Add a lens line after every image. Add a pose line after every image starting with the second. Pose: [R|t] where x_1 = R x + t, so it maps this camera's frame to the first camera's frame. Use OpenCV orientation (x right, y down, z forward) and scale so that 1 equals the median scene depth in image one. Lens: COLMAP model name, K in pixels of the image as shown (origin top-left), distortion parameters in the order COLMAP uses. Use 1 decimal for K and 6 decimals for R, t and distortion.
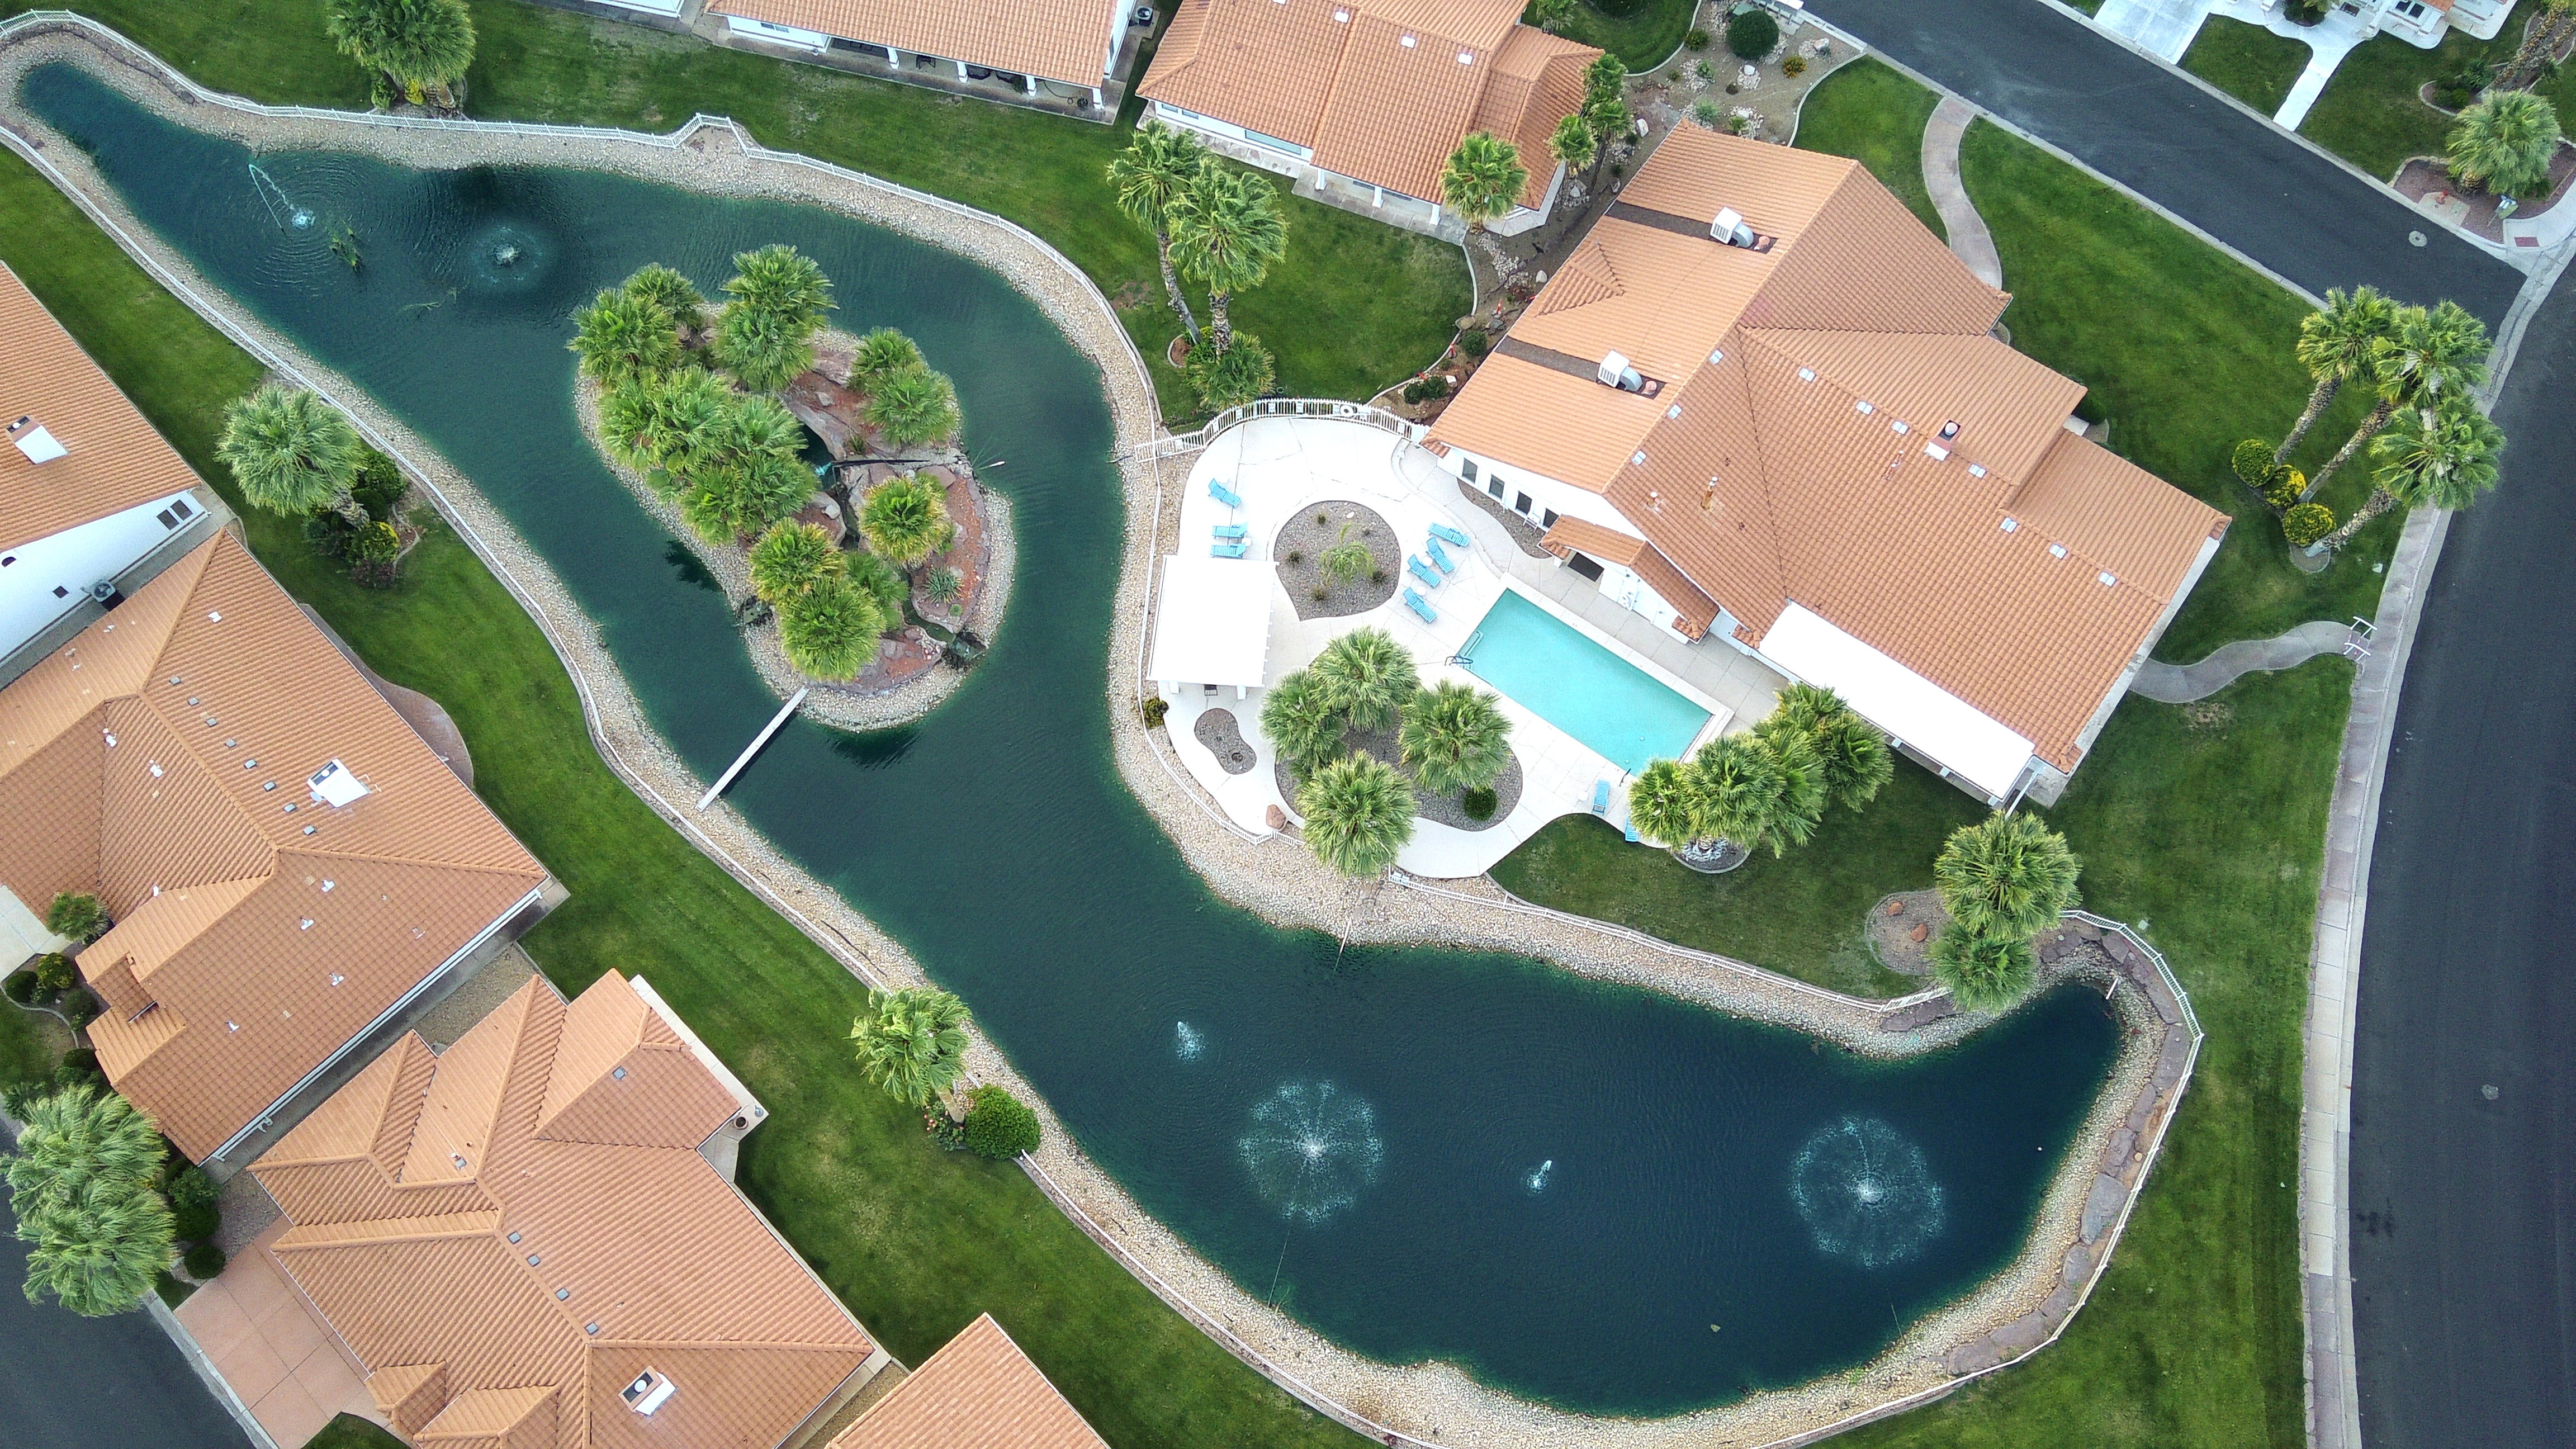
lens RADIAL K [[2135.8, 0, 1288.0], [0, 2135.8, 724.5], [0, 0, 1]] dist [0.097212, -0.141598]
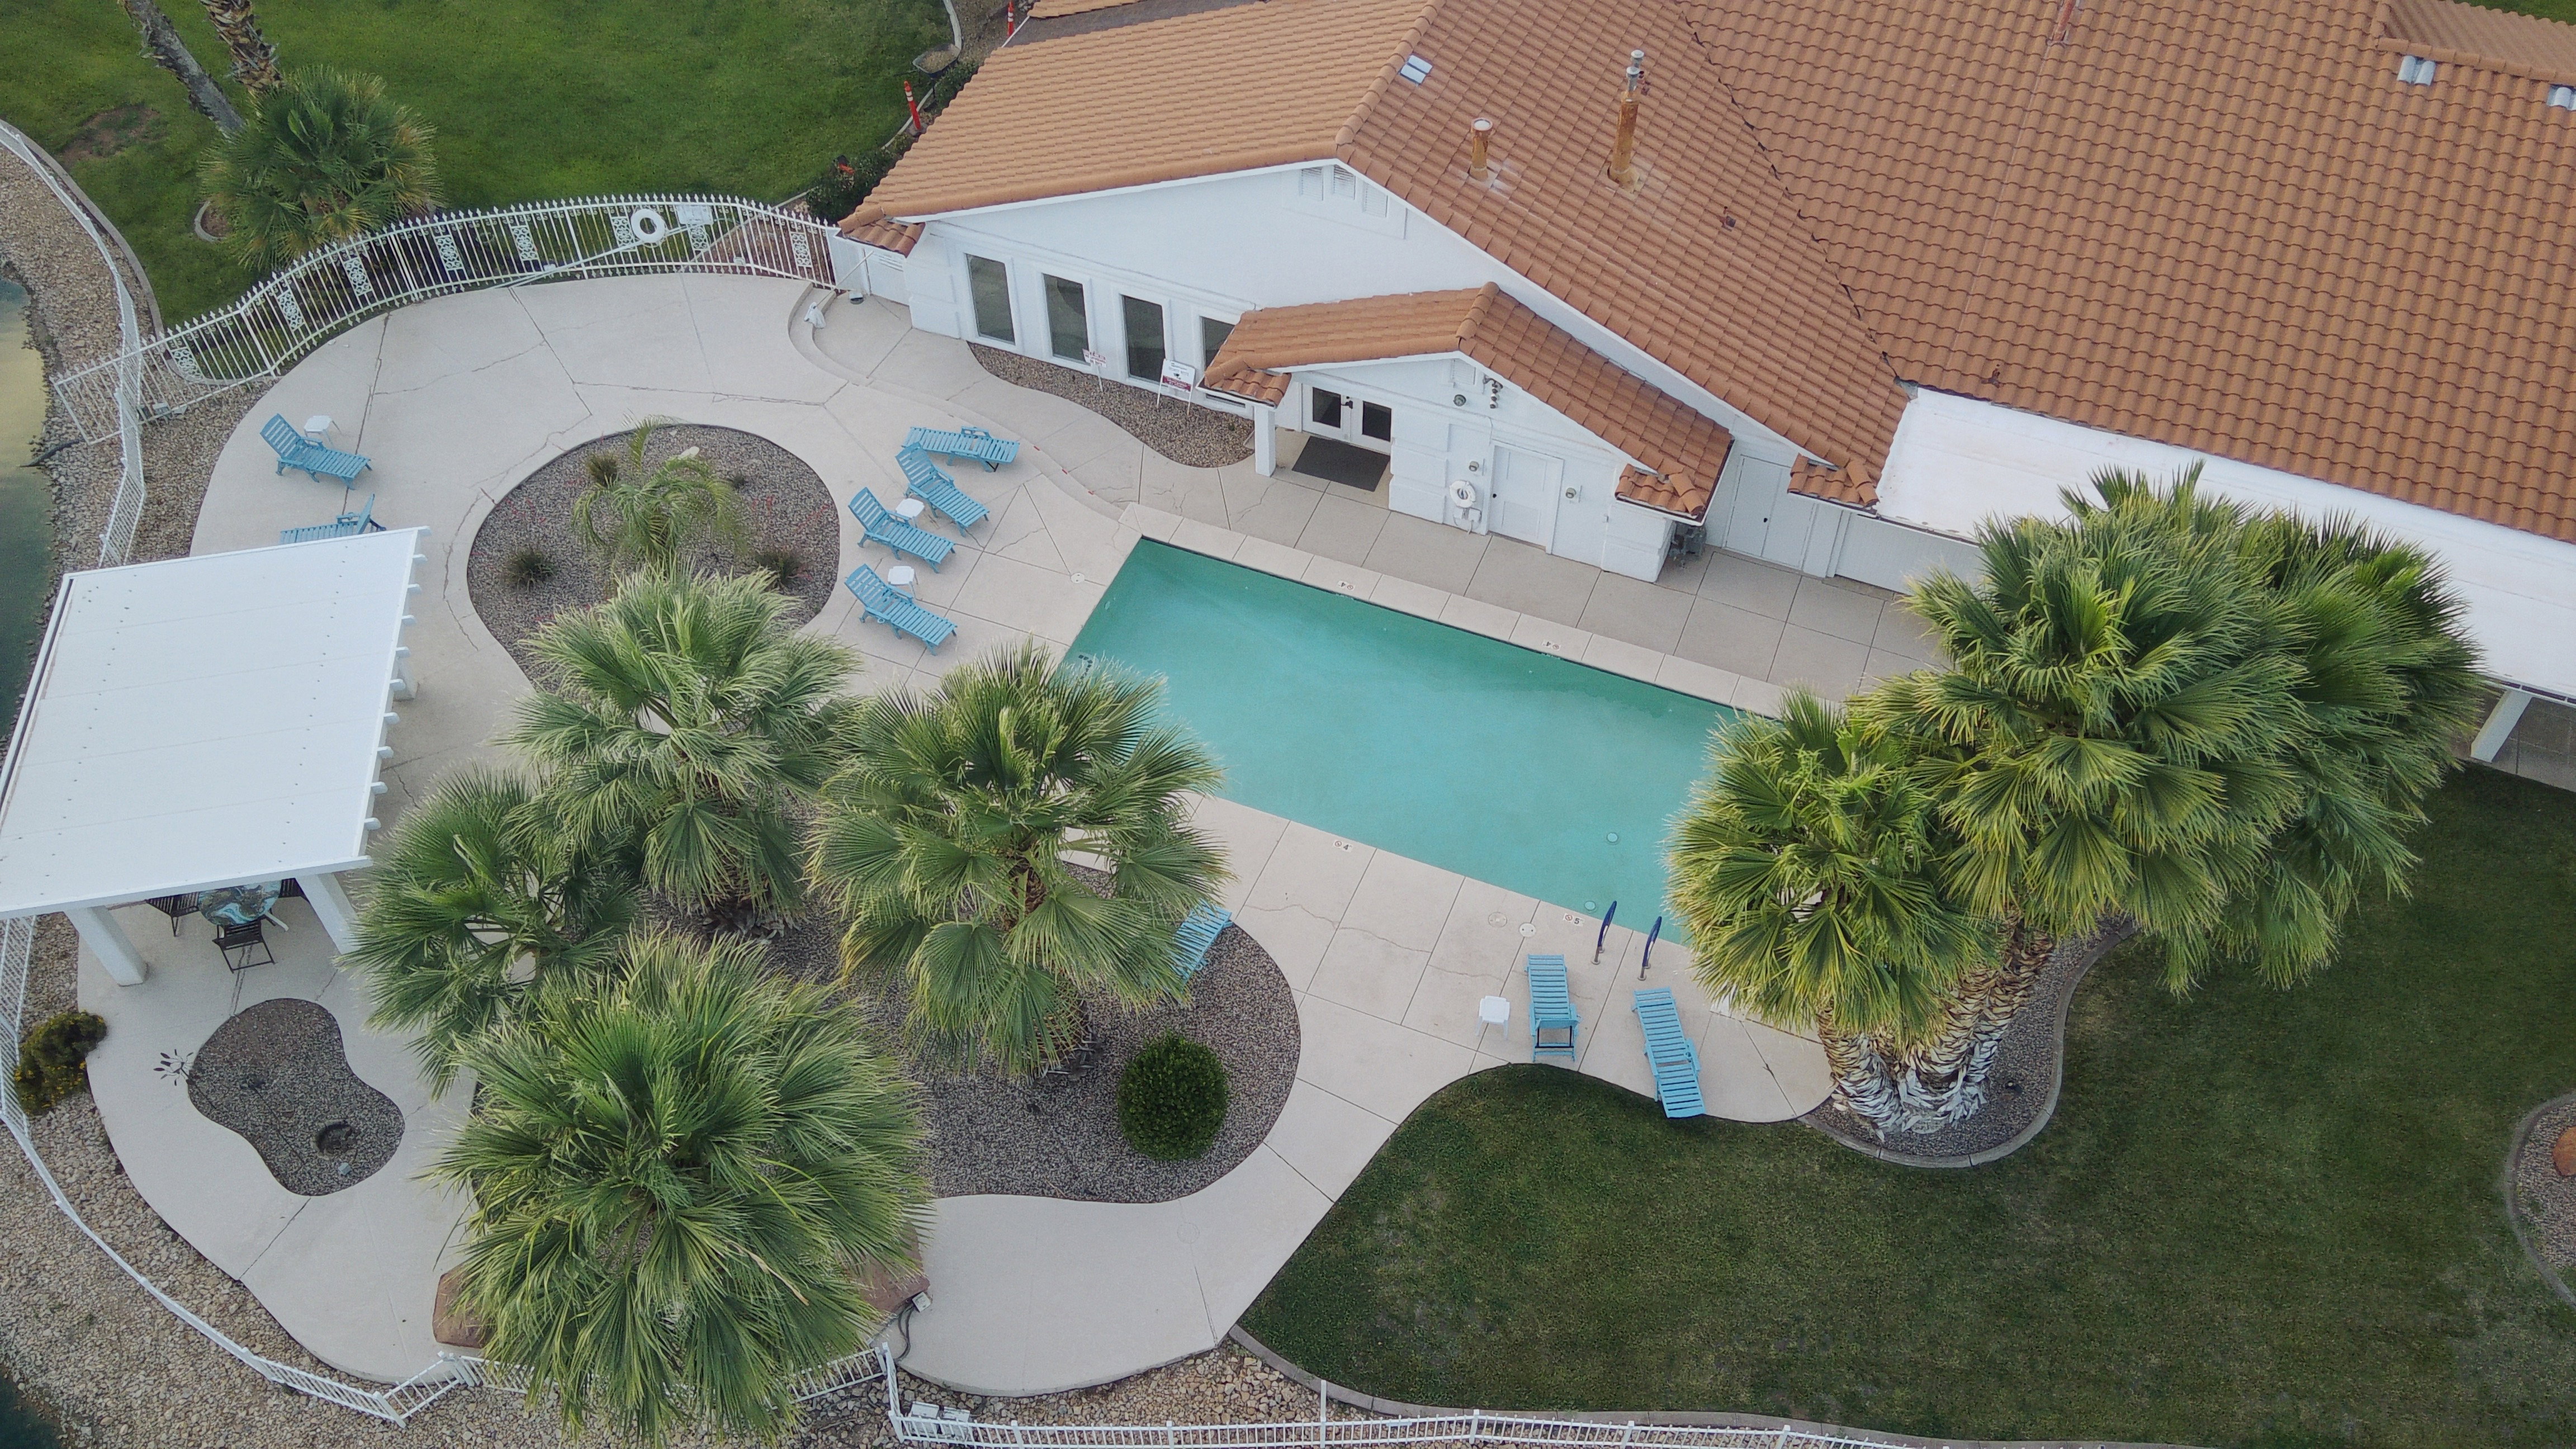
lens RADIAL K [[2135.8, 0, 1288.0], [0, 2135.8, 724.5], [0, 0, 1]] dist [0.097212, -0.141598]
pose [[0.972426, -0.179850, 0.148462, 0.068512], [0.214392, 0.939943, -0.265600, 0.068281], [-0.091777, 0.290106, 0.952584, 0.677519]]
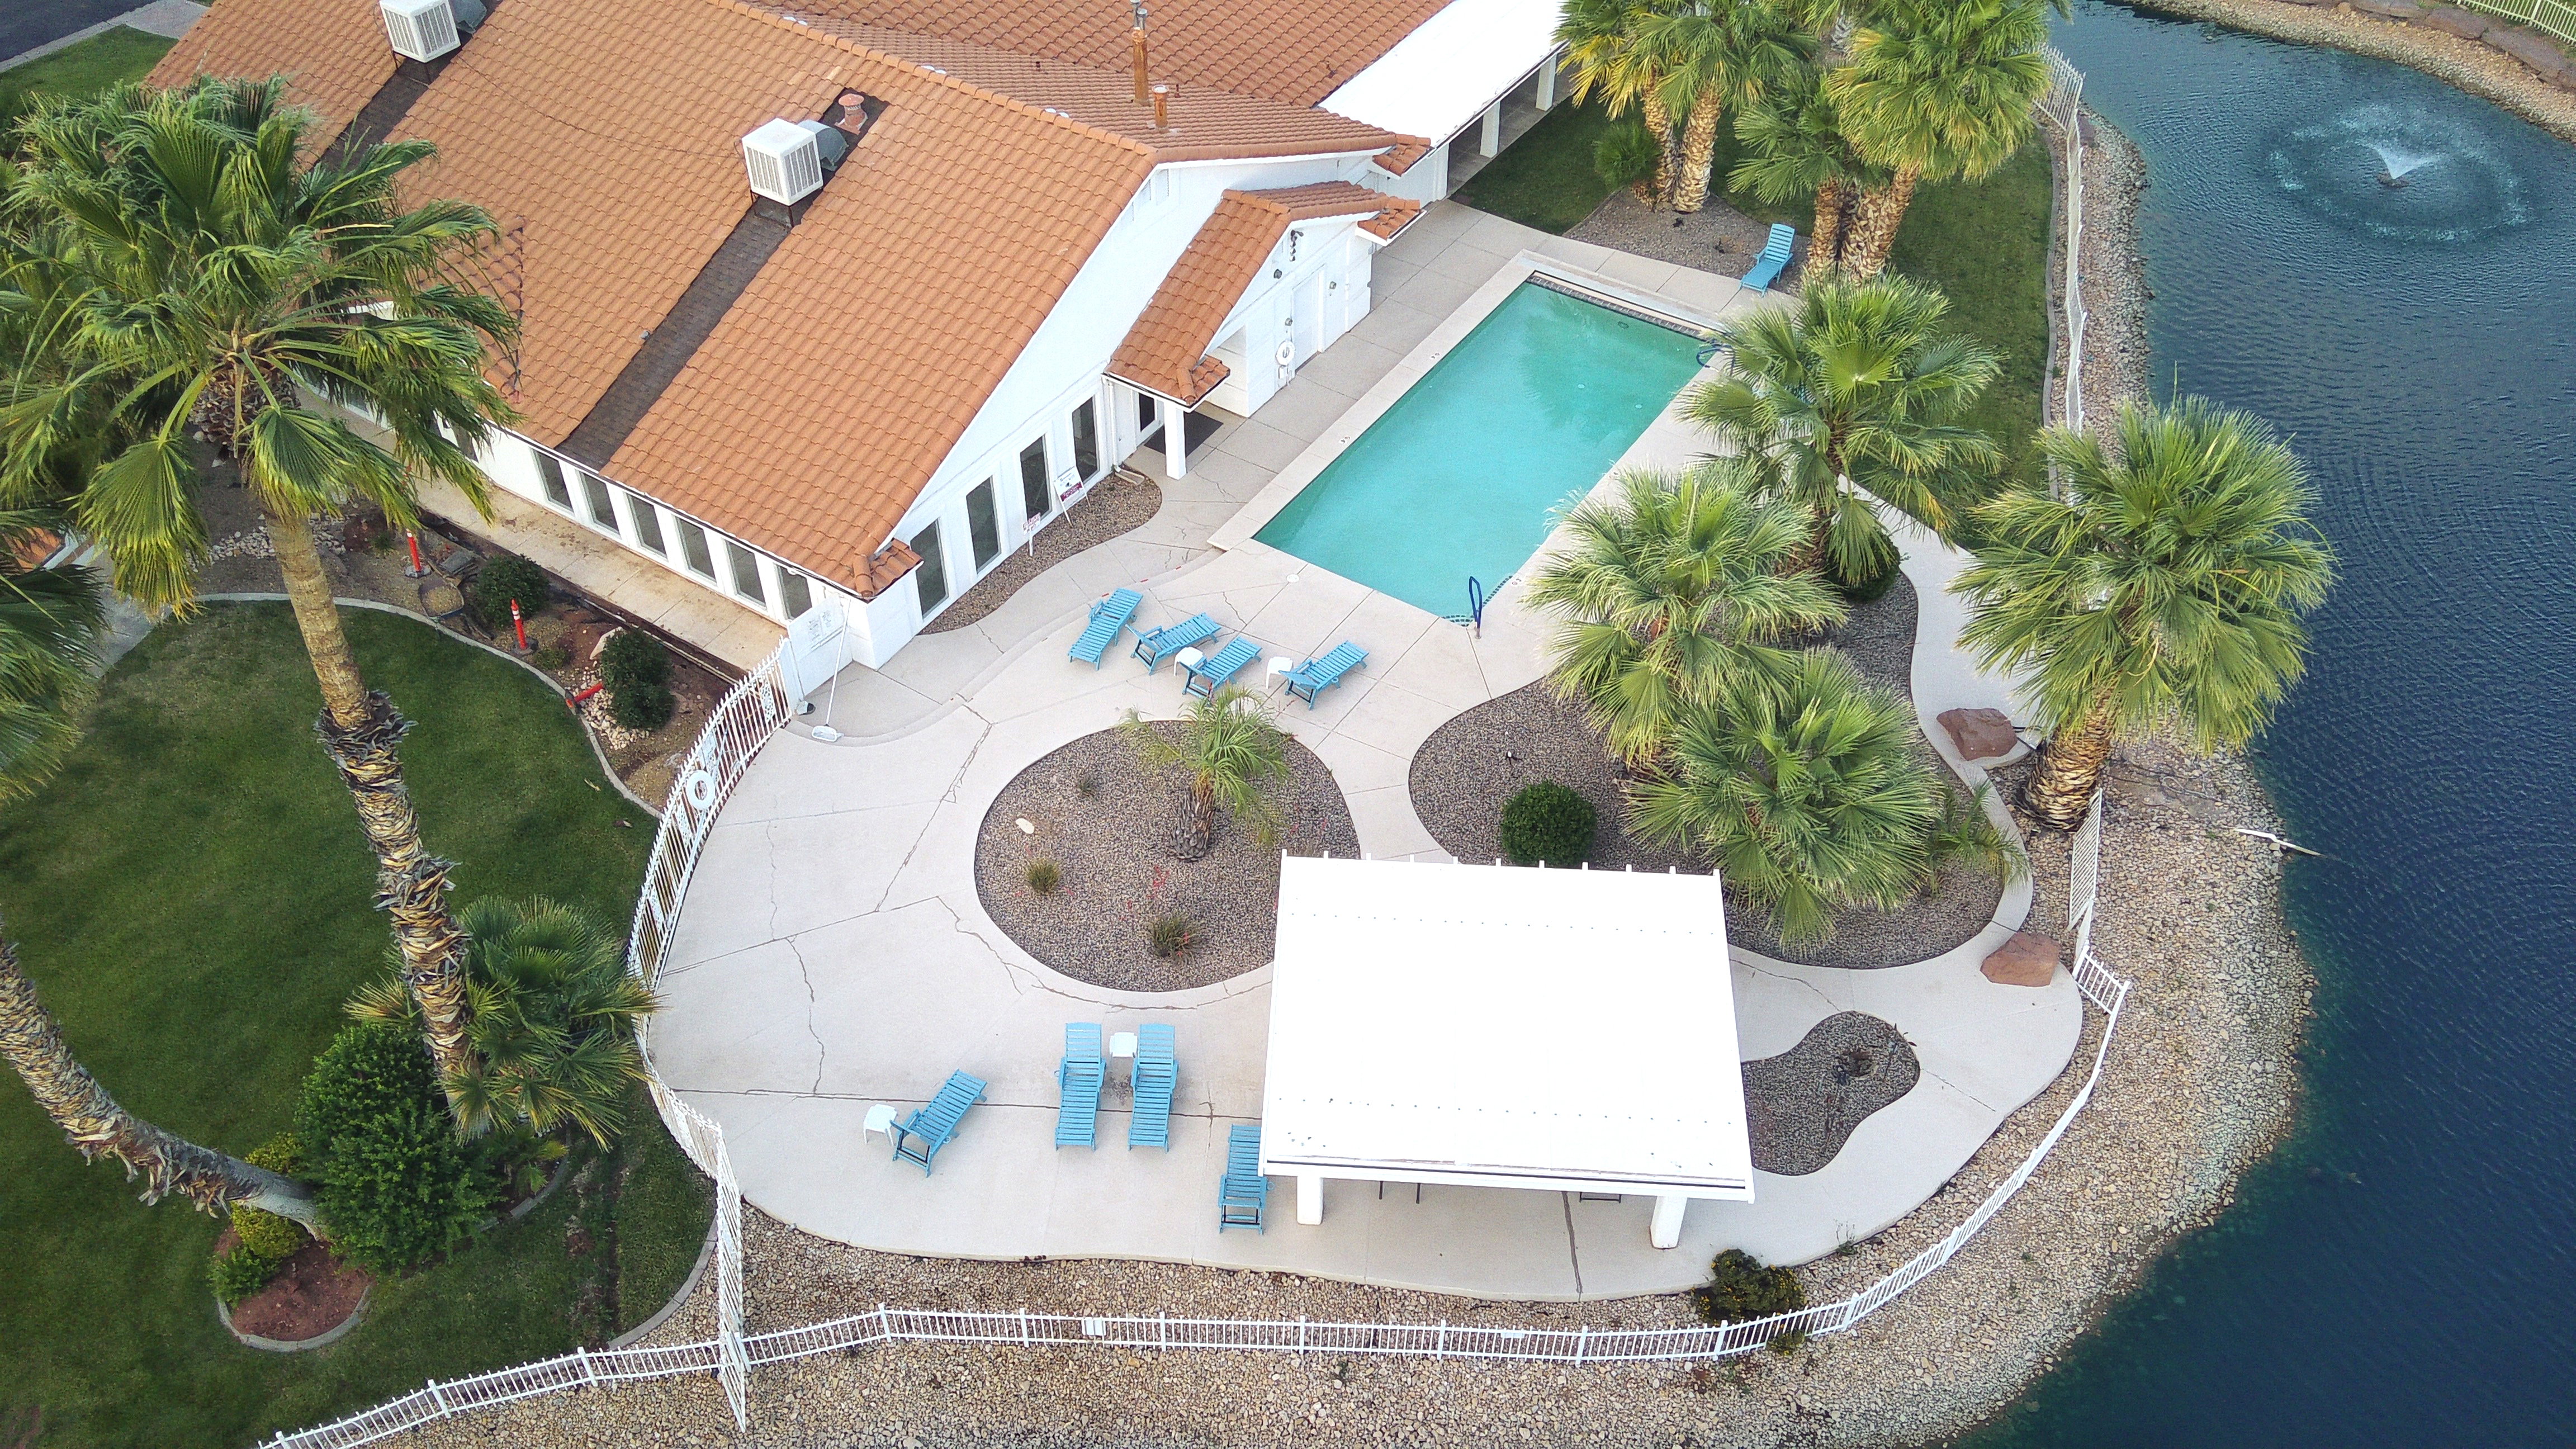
lens RADIAL K [[2135.8, 0, 1288.0], [0, 2135.8, 724.5], [0, 0, 1]] dist [0.097212, -0.141598]
pose [[-0.046193, -0.689302, 0.723000, -0.220869], [0.908332, 0.272204, 0.317551, -0.181382], [-0.415692, 0.671393, 0.613541, 0.788316]]
